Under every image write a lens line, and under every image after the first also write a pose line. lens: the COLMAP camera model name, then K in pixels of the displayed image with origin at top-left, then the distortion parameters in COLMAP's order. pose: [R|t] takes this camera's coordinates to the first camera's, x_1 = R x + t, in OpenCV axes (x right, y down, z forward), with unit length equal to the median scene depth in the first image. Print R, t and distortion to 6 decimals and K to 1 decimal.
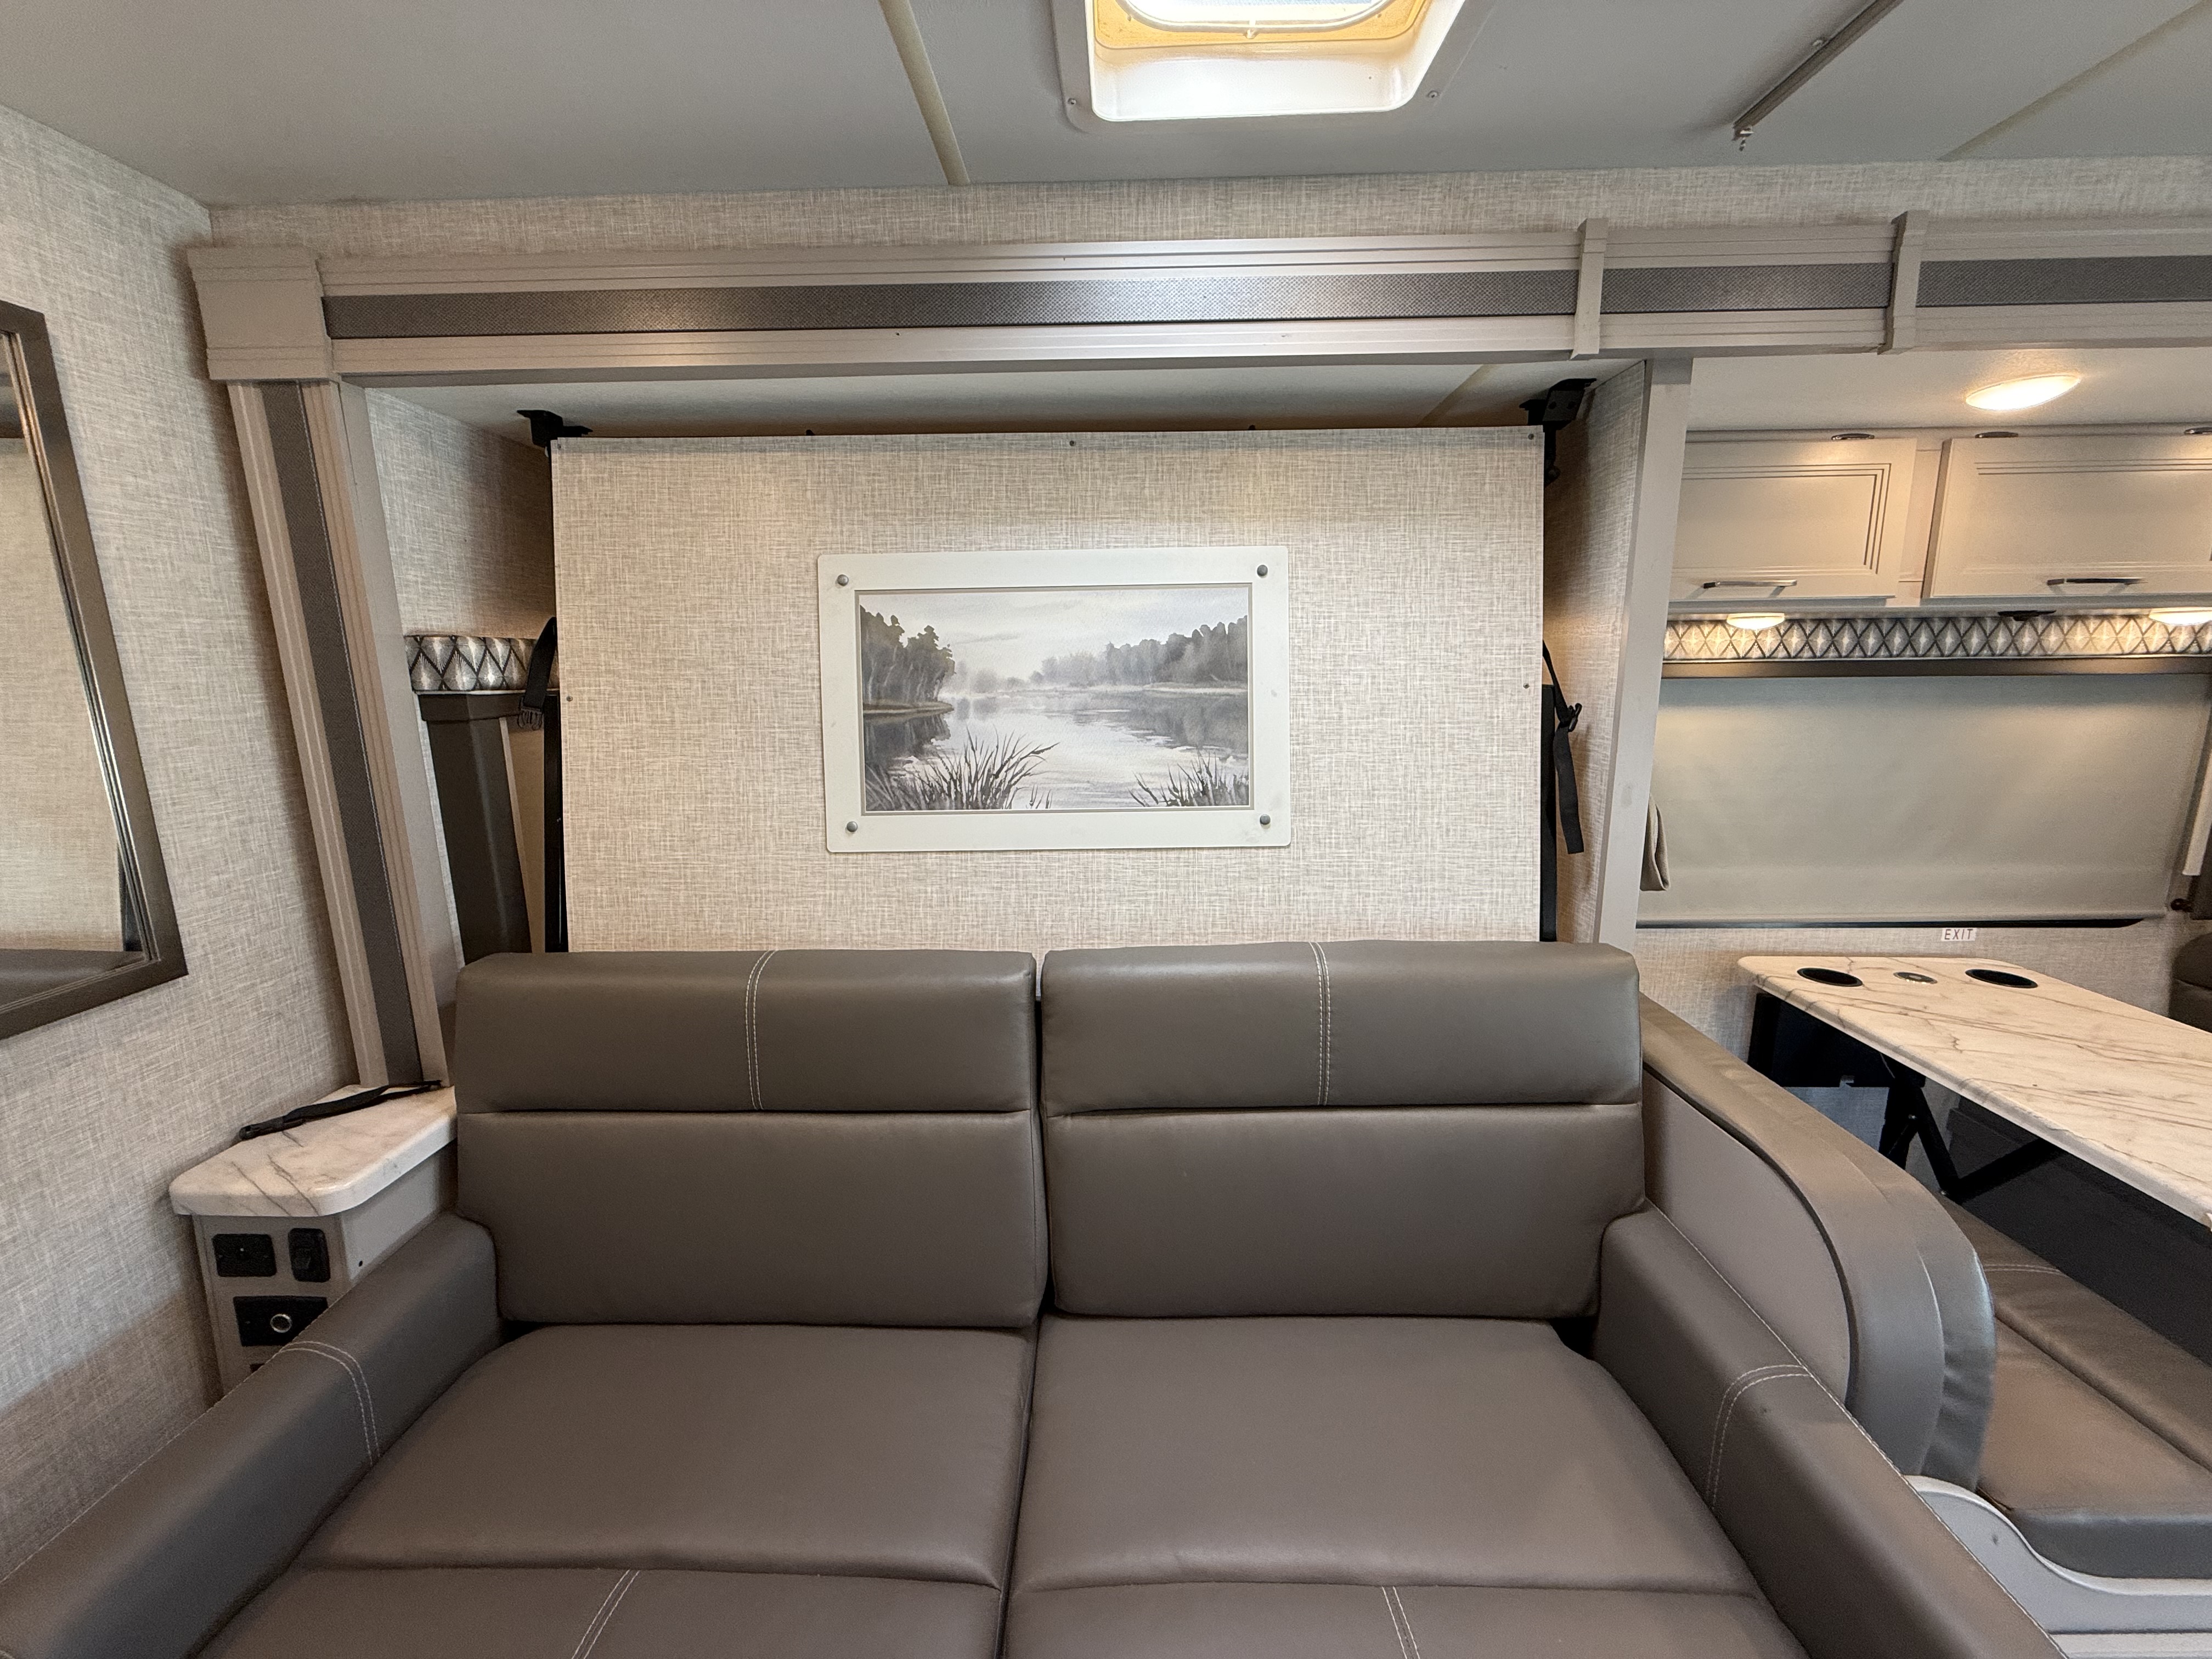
lens RADIAL K [[881.1, 0, 1109.0], [0, 881.1, 829.9], [0, 0, 1]] dist [0.000427, 0.000105]
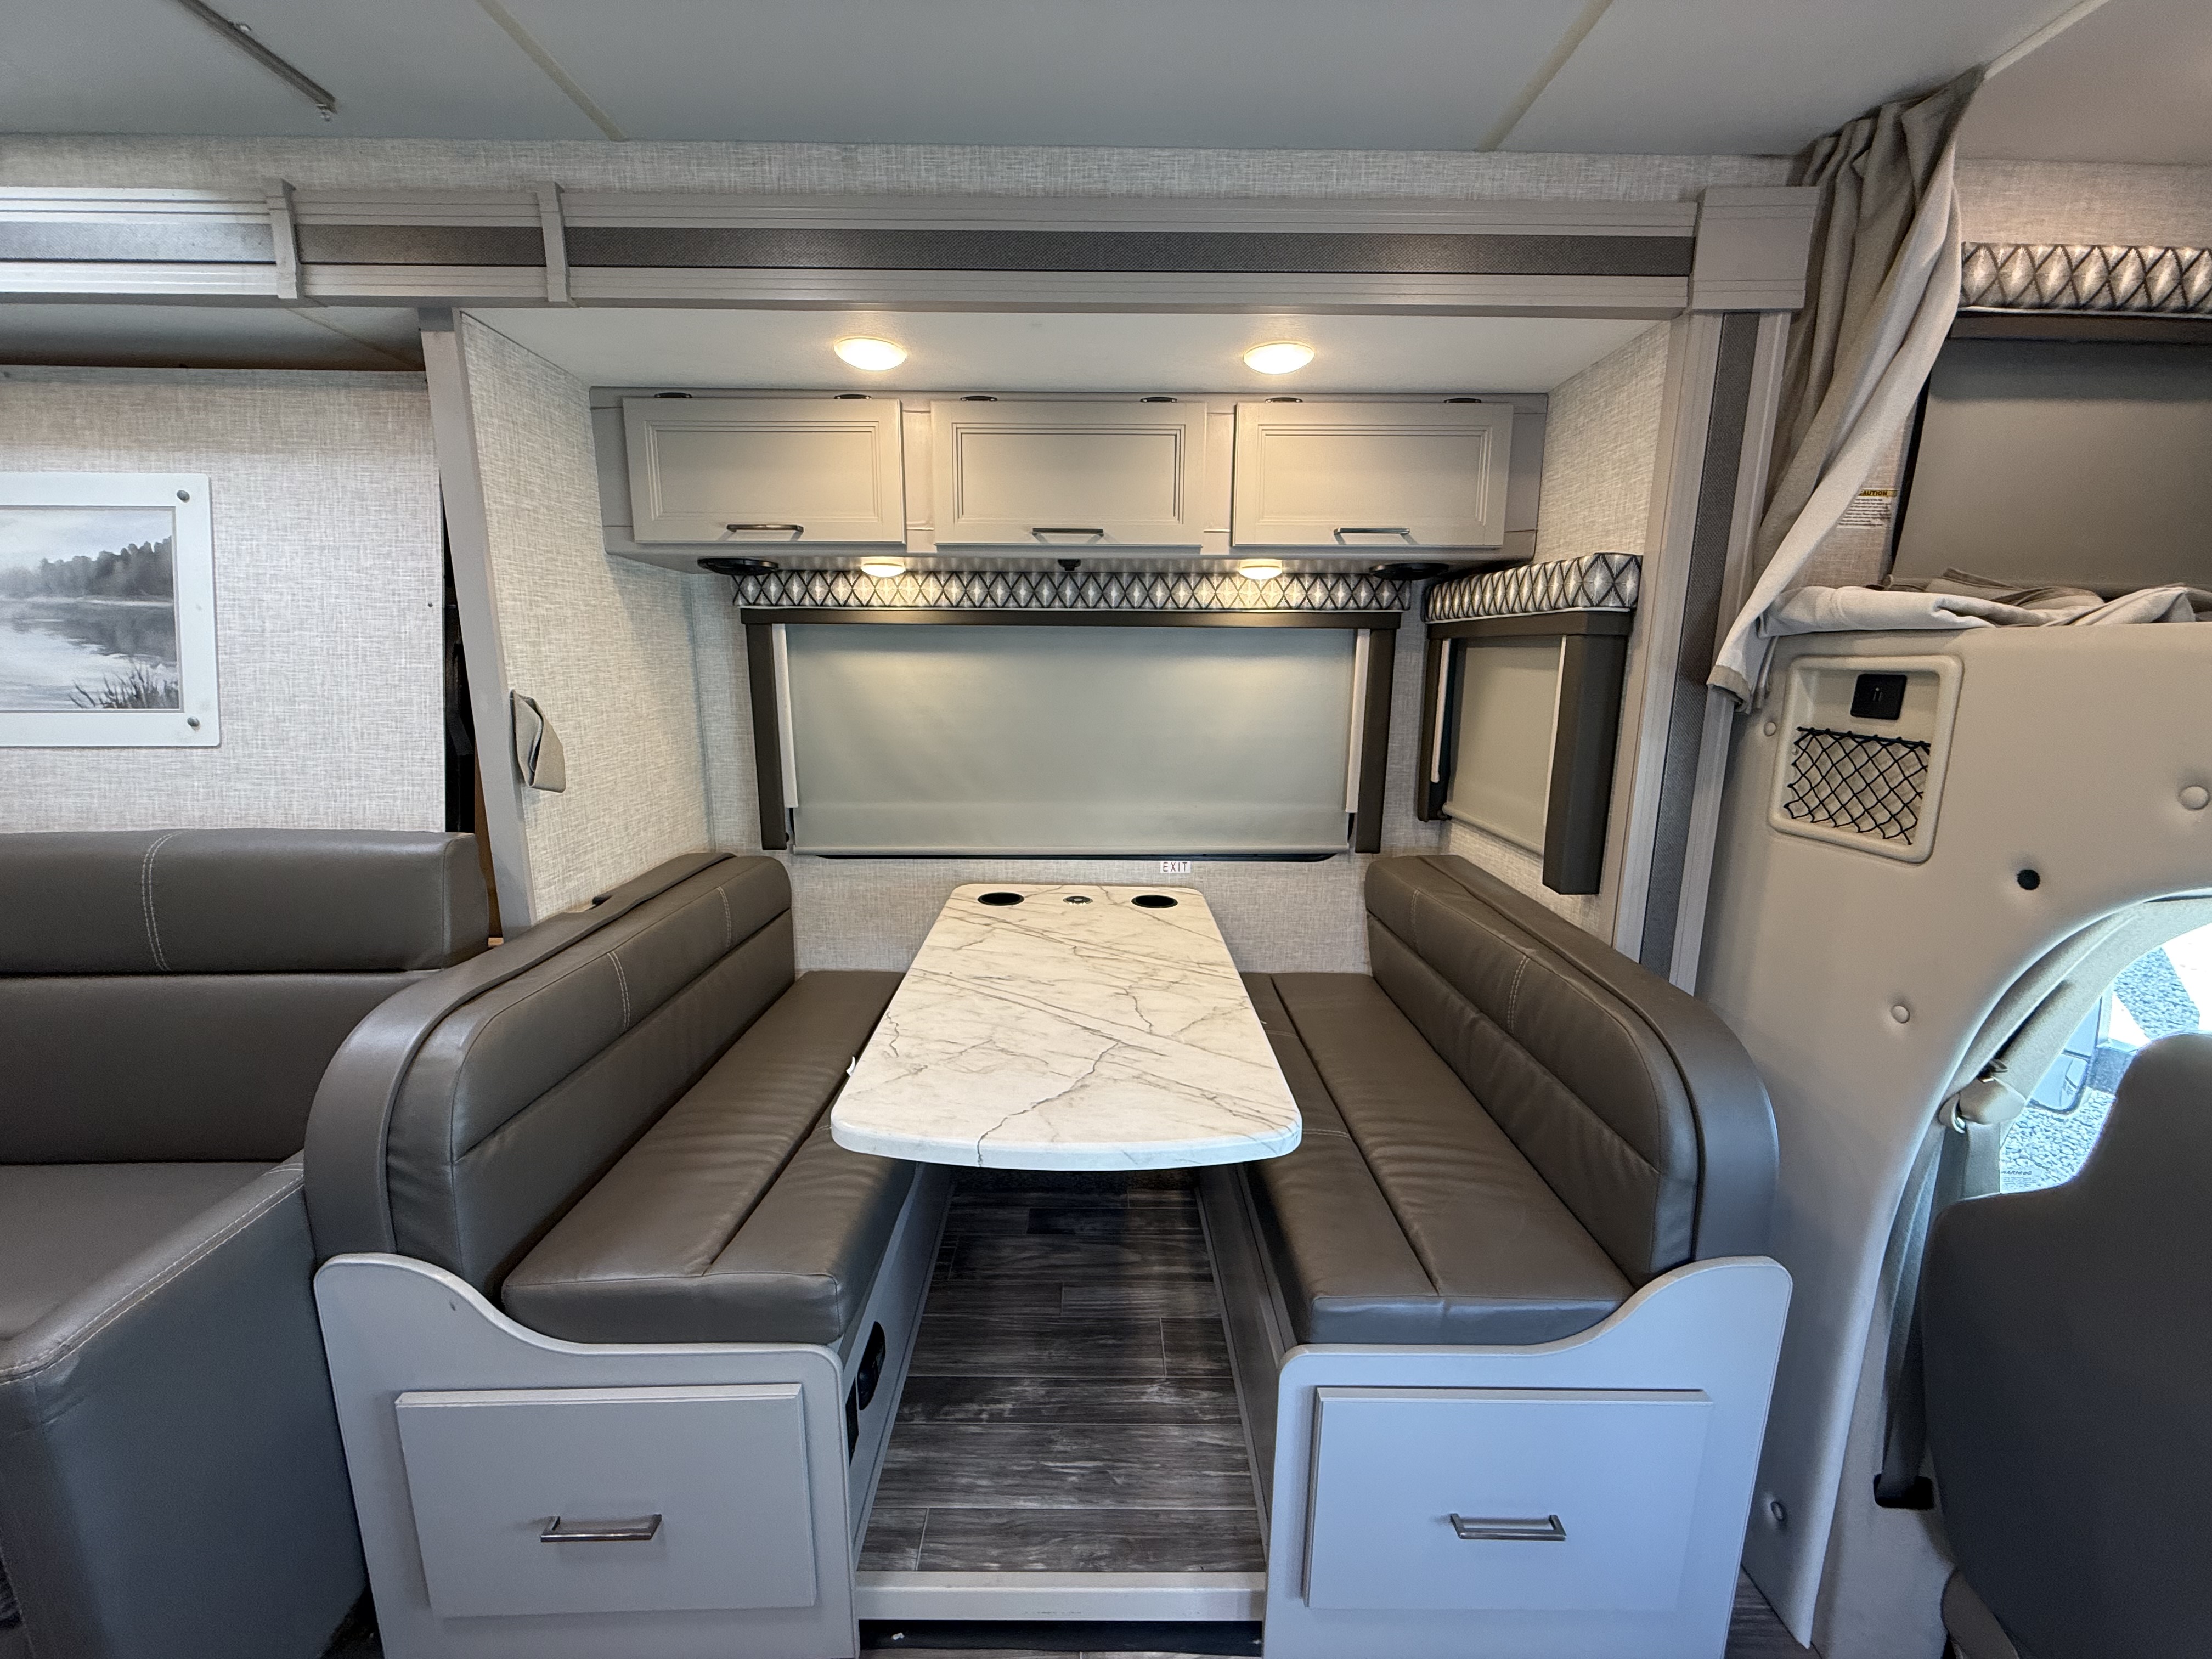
lens RADIAL K [[881.1, 0, 1106.4], [0, 881.1, 826.9], [0, 0, 1]] dist [0.000427, 0.000105]
pose [[0.999472, 0.012405, 0.030043, 1.302141], [-0.012500, 0.999917, 0.002972, 0.103577], [-0.030004, -0.003346, 0.999544, -0.142308]]
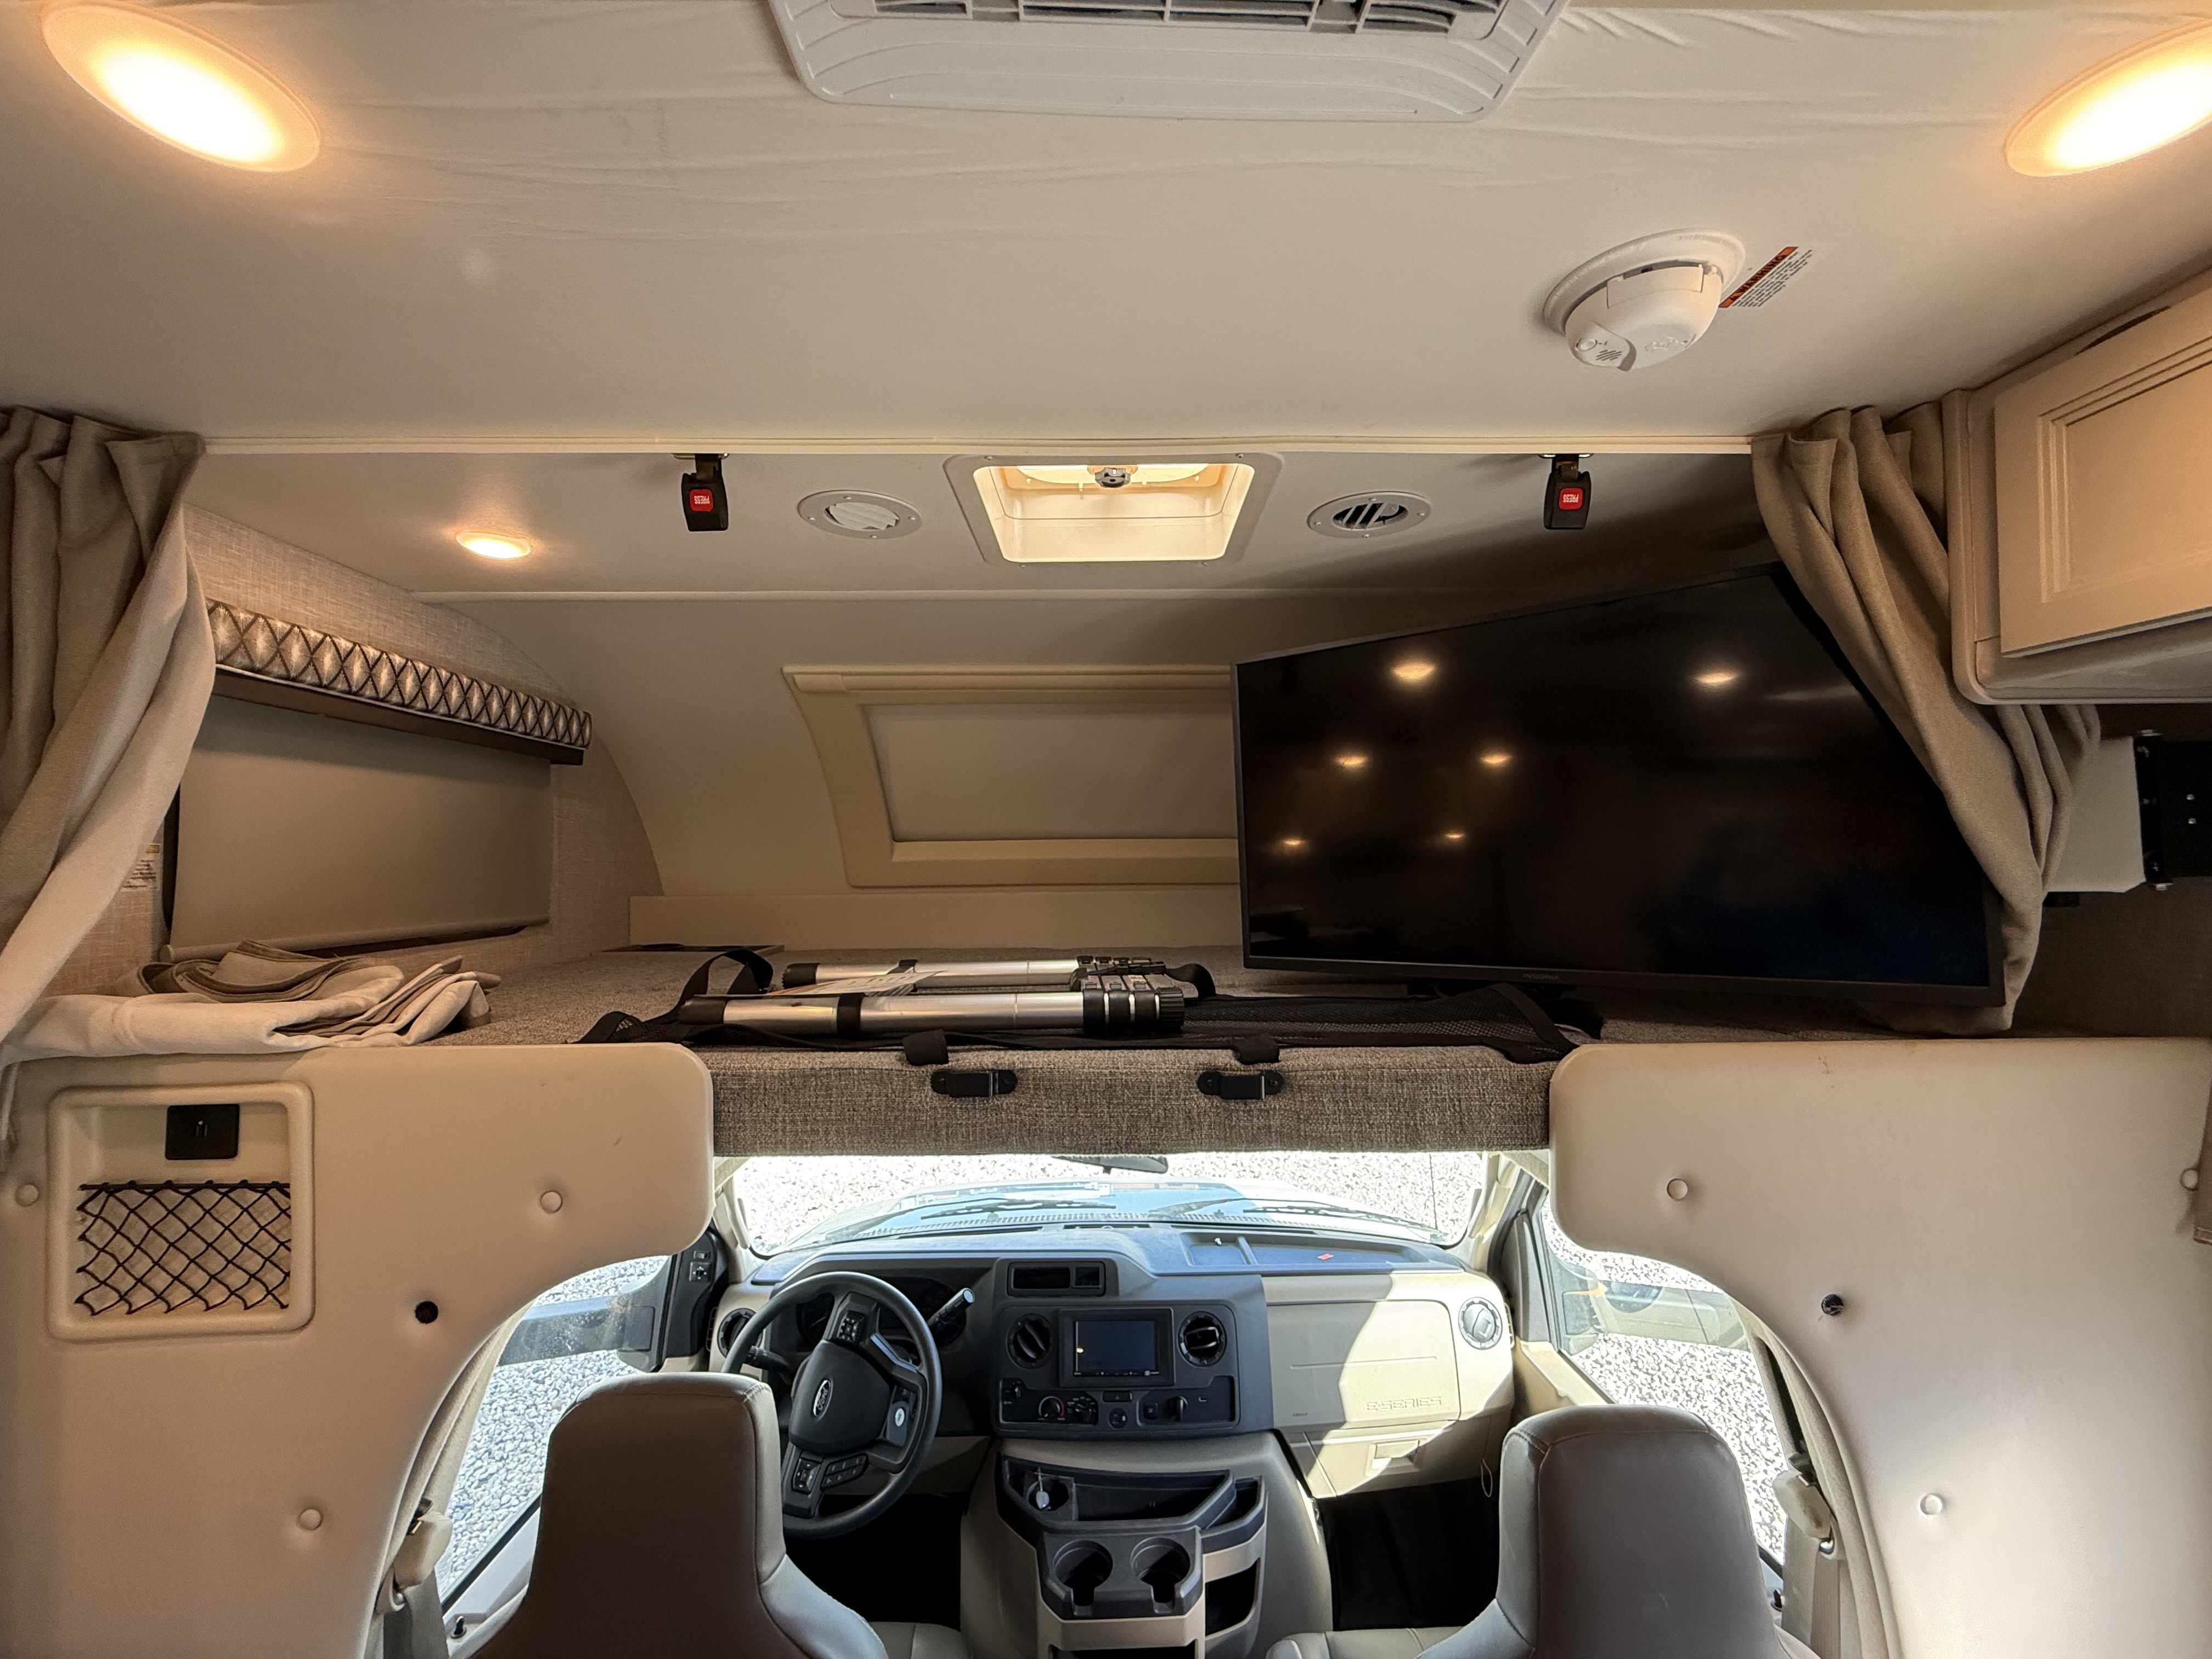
lens RADIAL K [[881.1, 0, 1103.4], [0, 881.1, 828.2], [0, 0, 1]] dist [0.000427, 0.000105]
pose [[-0.039561, 0.038077, 0.998491, 1.365506], [0.201593, 0.979030, -0.029348, -0.105490], [-0.978670, 0.200128, -0.046408, 0.004374]]
